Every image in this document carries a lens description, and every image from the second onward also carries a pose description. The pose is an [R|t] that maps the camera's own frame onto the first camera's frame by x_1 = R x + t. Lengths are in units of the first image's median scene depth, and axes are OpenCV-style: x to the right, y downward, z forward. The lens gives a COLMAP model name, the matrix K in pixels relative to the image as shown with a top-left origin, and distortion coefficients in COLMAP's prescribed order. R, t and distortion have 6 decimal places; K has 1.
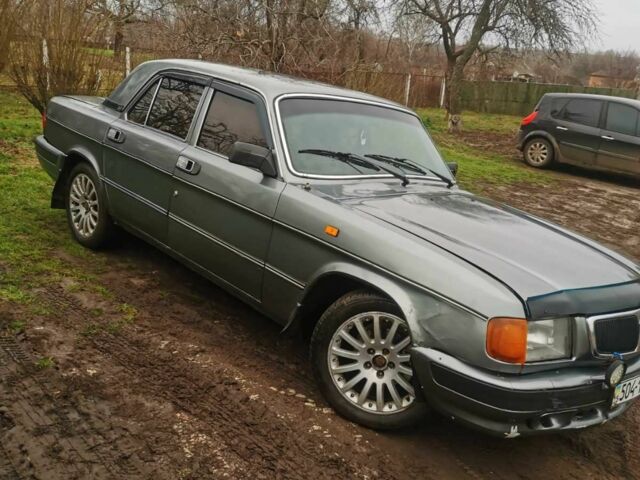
lens RADIAL K [[655.6, 0, 320.0], [0, 655.6, 240.0], [0, 0, 1]] dist [0.062135, -0.064769]
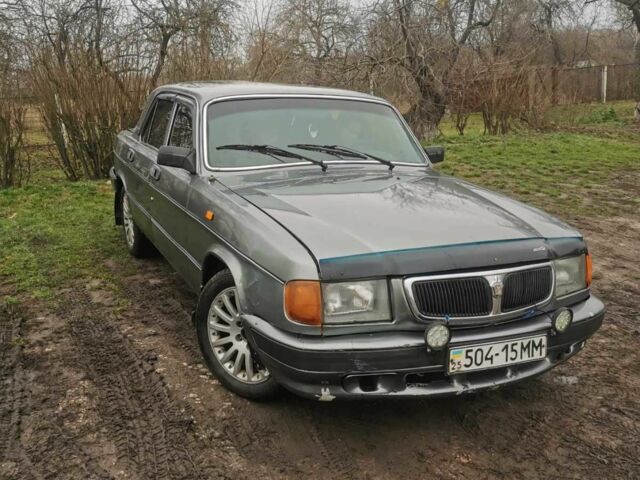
lens RADIAL K [[655.6, 0, 320.0], [0, 655.6, 240.0], [0, 0, 1]] dist [0.062135, -0.064769]
pose [[0.938906, -0.066750, -0.337638, 0.495600], [0.054765, 0.997489, -0.044908, 0.076523], [0.339788, 0.023674, 0.940204, 0.033533]]
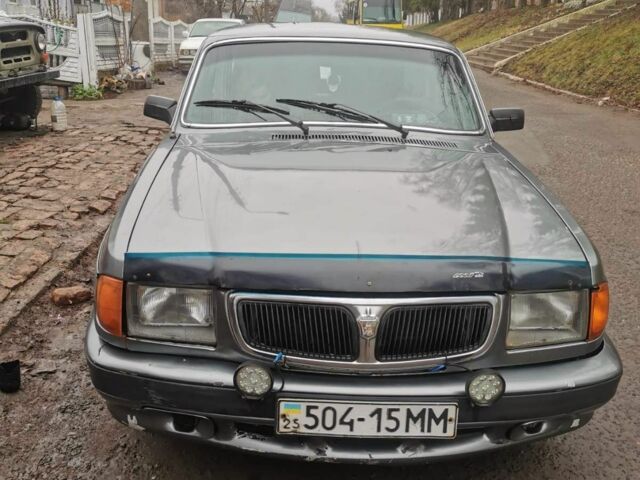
lens RADIAL K [[655.6, 0, 320.0], [0, 655.6, 240.0], [0, 0, 1]] dist [0.062135, -0.064769]
pose [[0.735030, 0.063363, -0.675067, 0.758526], [-0.059578, 0.997808, 0.028787, 0.026616], [0.675412, 0.019060, 0.737194, 0.434792]]
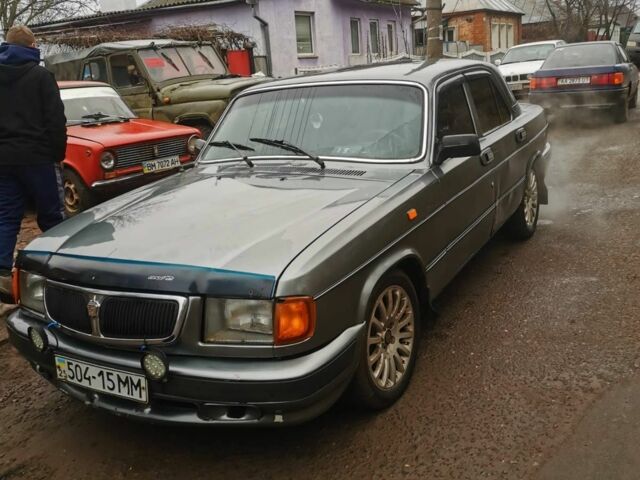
lens RADIAL K [[655.6, 0, 320.0], [0, 655.6, 240.0], [0, 0, 1]] dist [0.062135, -0.064769]
pose [[0.242092, 0.057407, -0.968553, 1.217982], [-0.091116, 0.995182, 0.036211, -0.018857], [0.965965, 0.079484, 0.246156, 0.925058]]
